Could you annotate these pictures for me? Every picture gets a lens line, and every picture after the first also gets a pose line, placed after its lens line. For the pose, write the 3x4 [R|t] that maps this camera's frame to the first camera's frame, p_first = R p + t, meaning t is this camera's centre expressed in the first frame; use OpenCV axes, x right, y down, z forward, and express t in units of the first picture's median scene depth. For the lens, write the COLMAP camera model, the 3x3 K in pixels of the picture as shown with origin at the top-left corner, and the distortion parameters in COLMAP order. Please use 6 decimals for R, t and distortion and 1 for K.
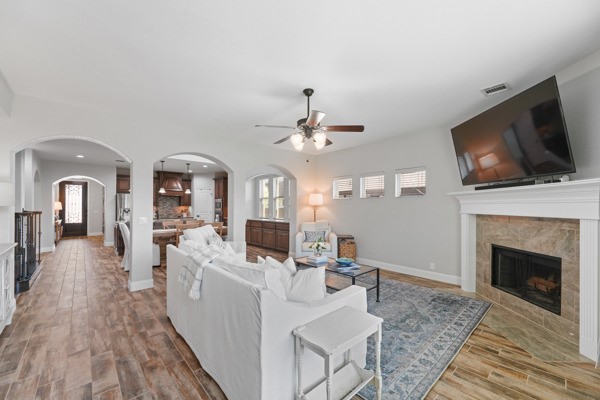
lens RADIAL K [[237.9, 0, 293.0], [0, 237.9, 205.5], [0, 0, 1]] dist [0.007900, -0.002519]
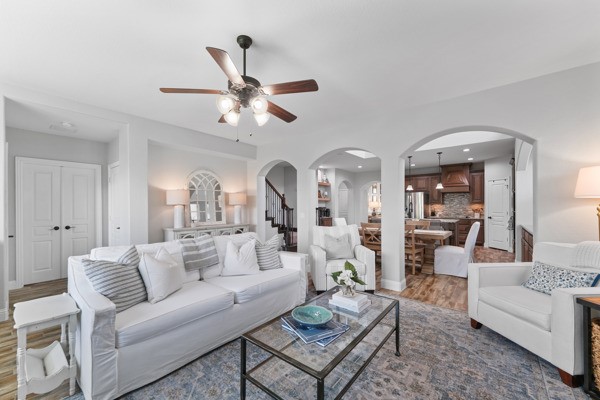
lens RADIAL K [[237.9, 0, 297.7], [0, 237.9, 205.2], [0, 0, 1]] dist [0.007900, -0.002519]
pose [[0.160294, -0.001804, -0.987068, 0.609293], [0.006302, 0.999980, -0.000805, 0.008129], [0.987049, -0.006092, 0.160302, 0.773734]]
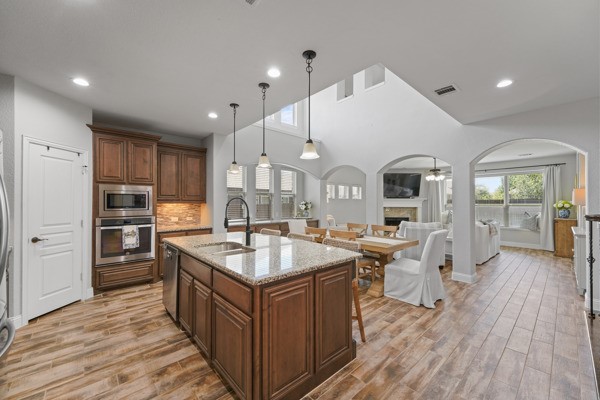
lens RADIAL K [[237.9, 0, 296.9], [0, 237.9, 200.9], [0, 0, 1]] dist [0.007900, -0.002519]
pose [[0.000275, 0.010073, 0.999949, -1.777982], [-0.004951, 0.999937, -0.010071, 0.000213], [-0.999988, -0.004948, 0.000325, 1.816732]]
